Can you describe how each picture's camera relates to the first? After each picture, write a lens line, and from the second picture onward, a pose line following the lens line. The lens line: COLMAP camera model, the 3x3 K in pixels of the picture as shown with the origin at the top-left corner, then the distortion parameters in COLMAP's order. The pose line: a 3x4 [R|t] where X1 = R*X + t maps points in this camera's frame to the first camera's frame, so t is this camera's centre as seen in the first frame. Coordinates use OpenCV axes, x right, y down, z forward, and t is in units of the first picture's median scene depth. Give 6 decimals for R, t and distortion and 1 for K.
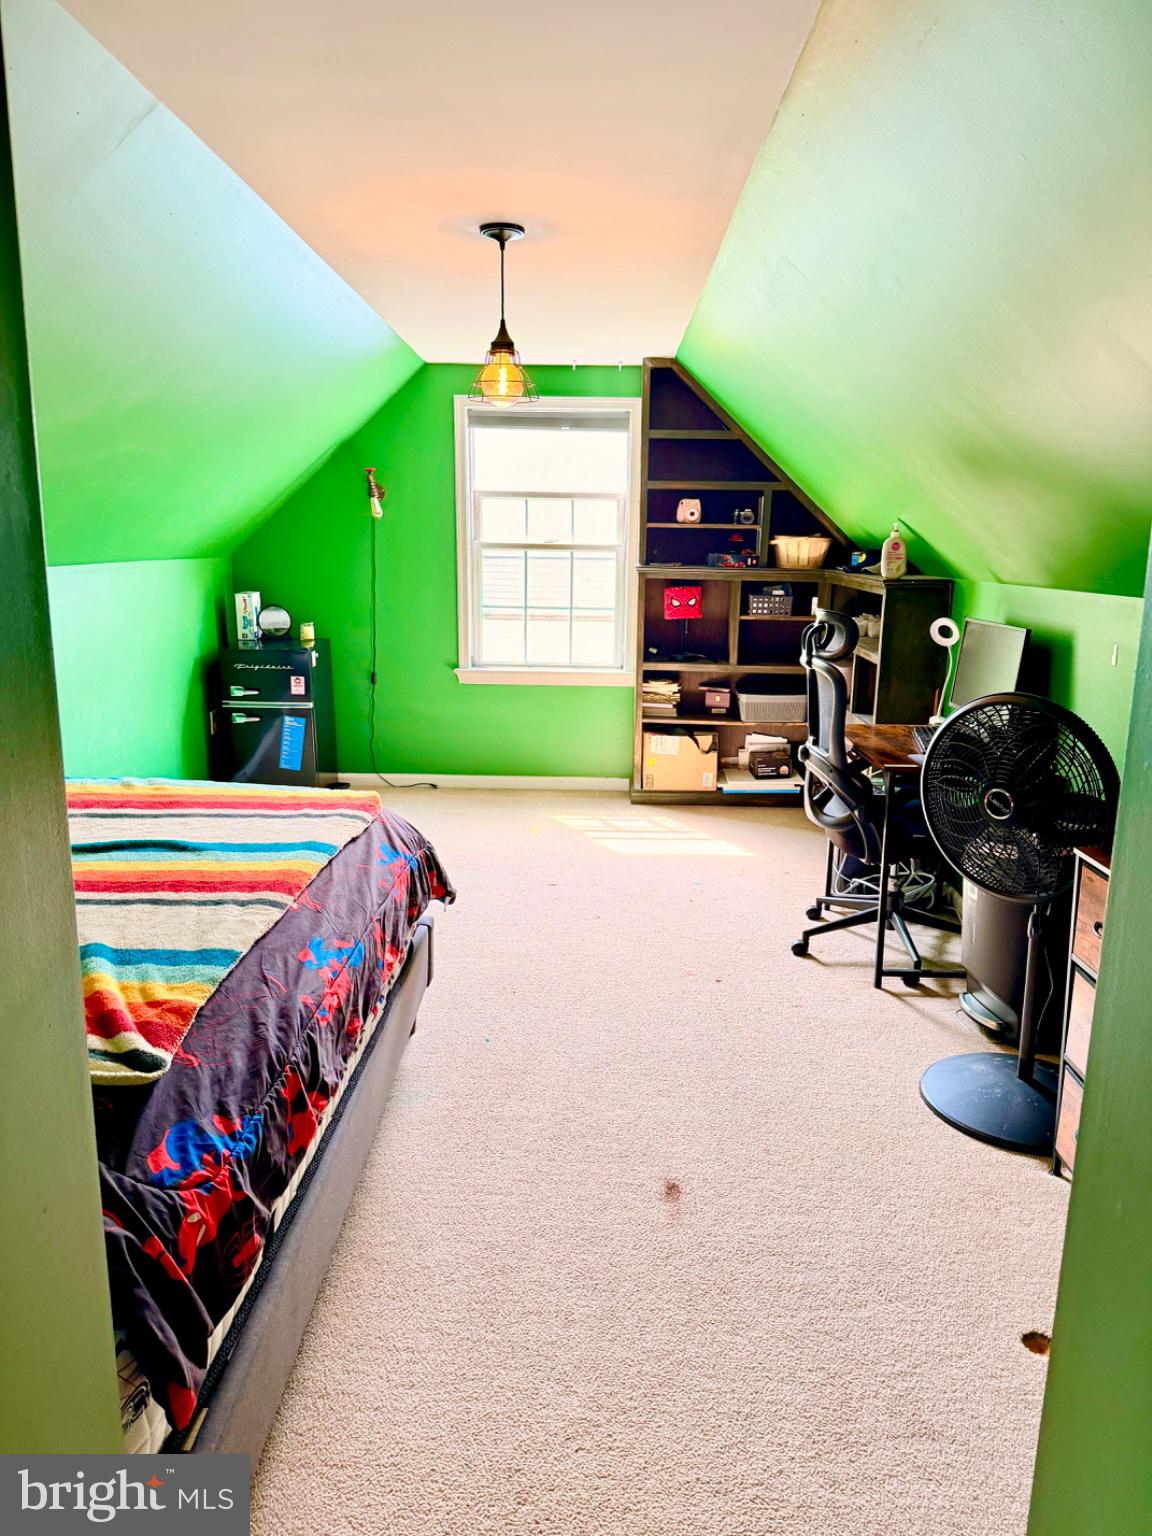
lens RADIAL K [[1071.5, 0, 574.0], [0, 1071.5, 775.5], [0, 0, 1]] dist [0.066491, -0.091324]
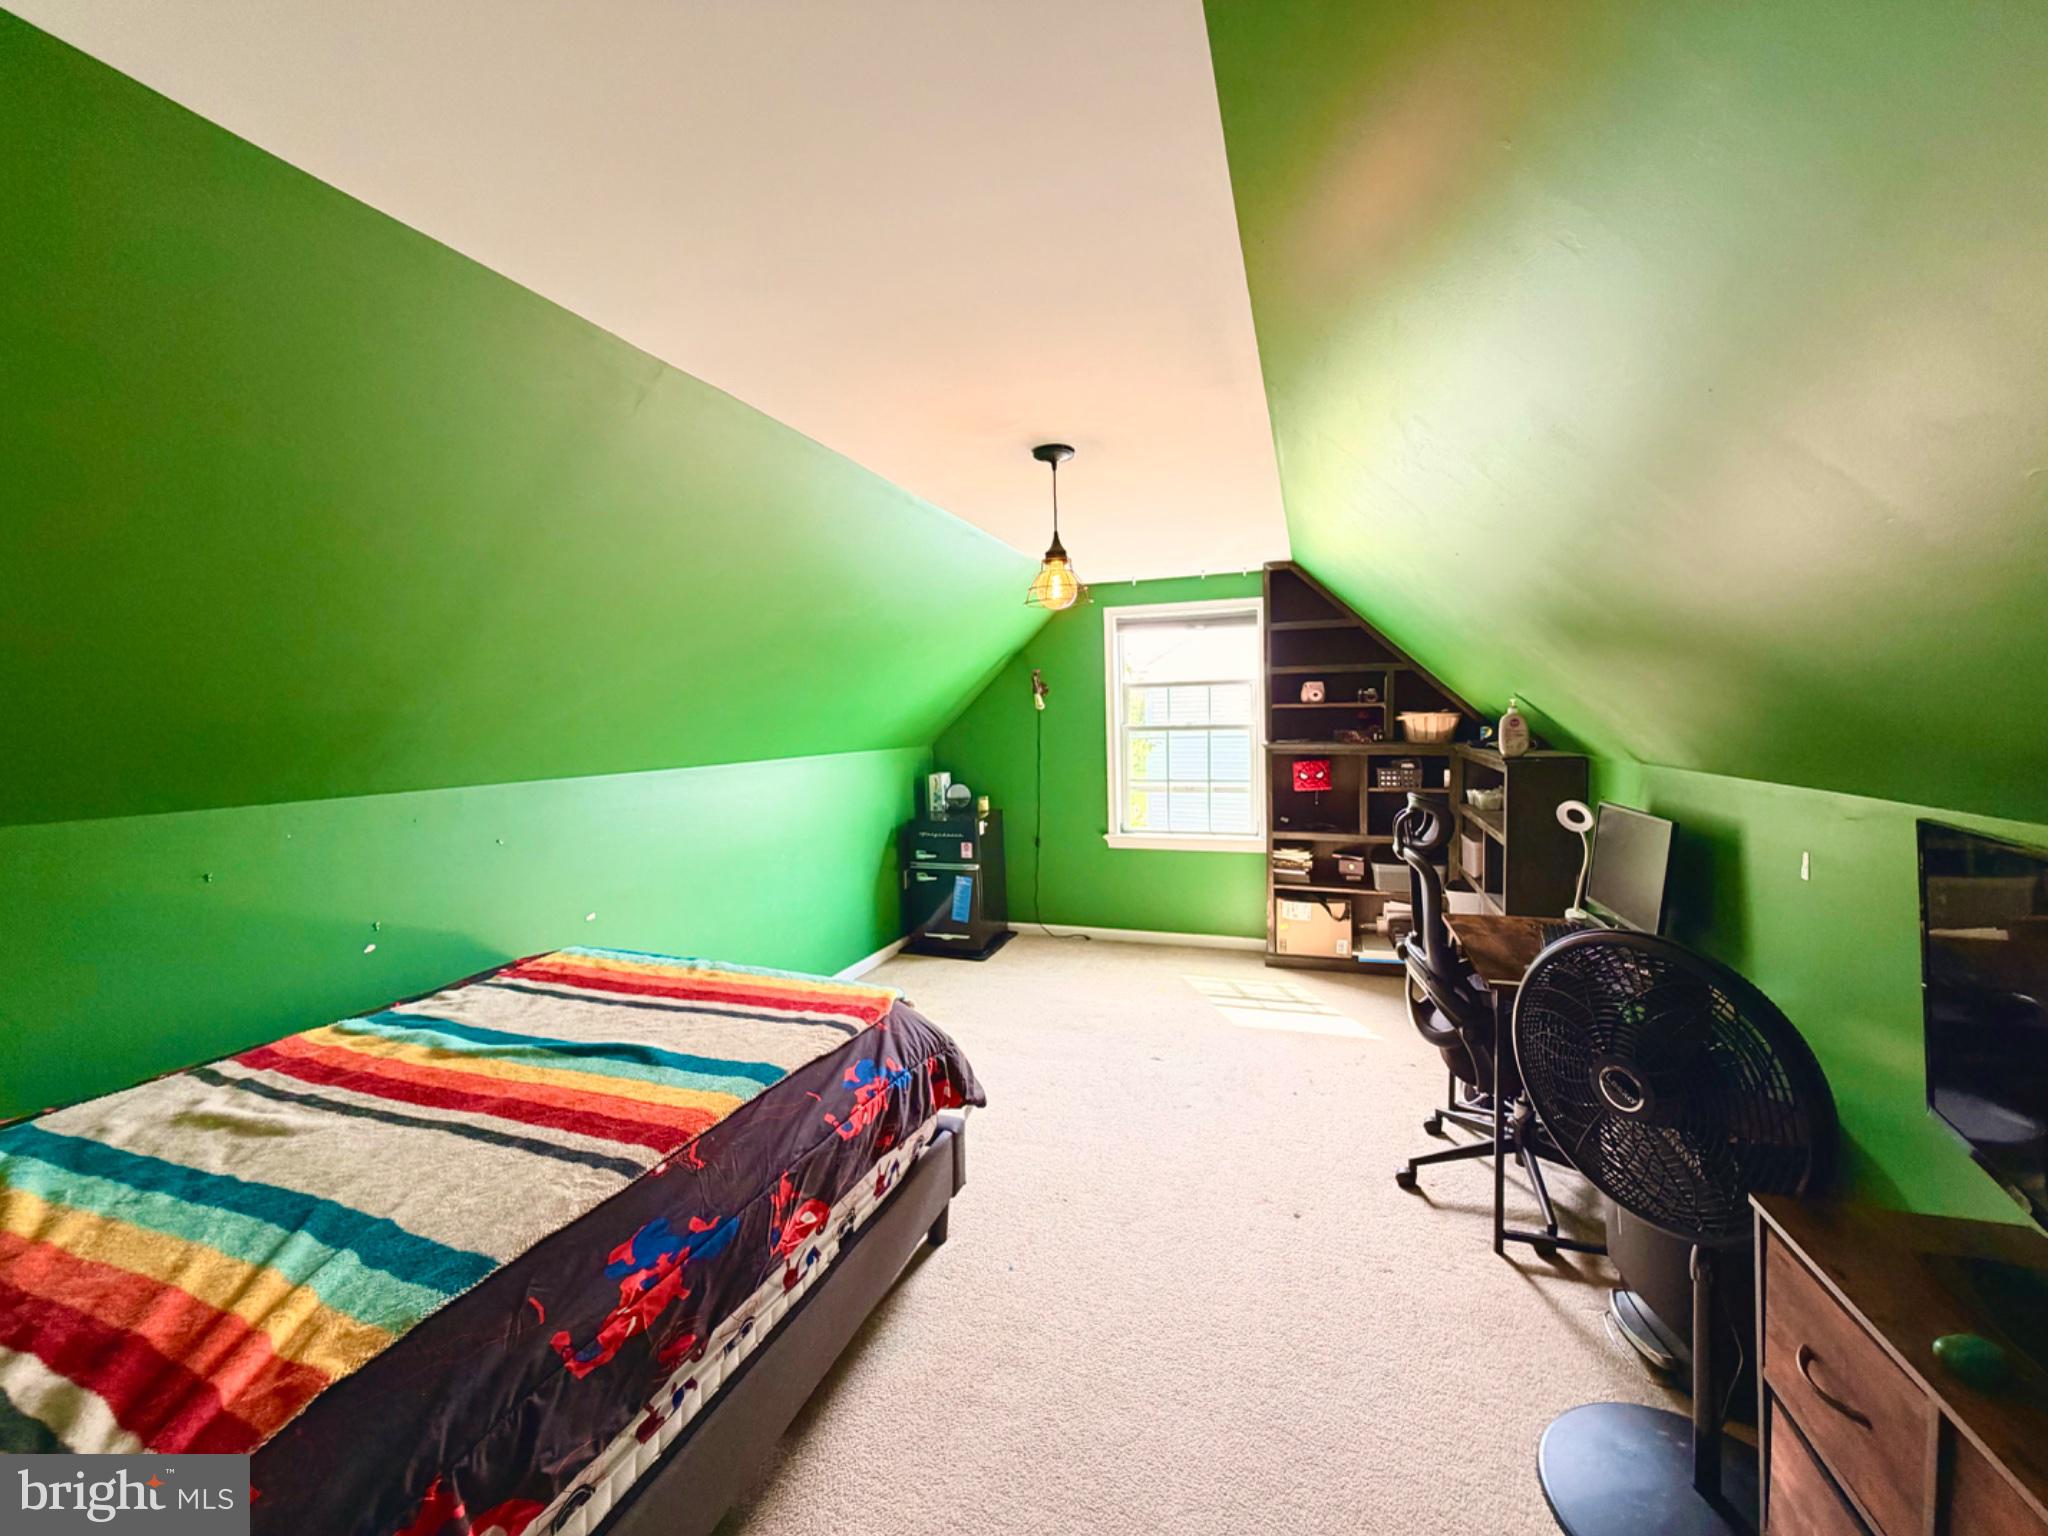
lens RADIAL K [[806.5, 0, 1039.2], [0, 806.5, 763.9], [0, 0, 1]] dist [-0.003881, 0.000150]
pose [[0.950869, -0.017111, -0.309120, 0.106201], [-0.031298, 0.988043, -0.150969, -0.050523], [0.308008, 0.153226, 0.938964, 0.190808]]
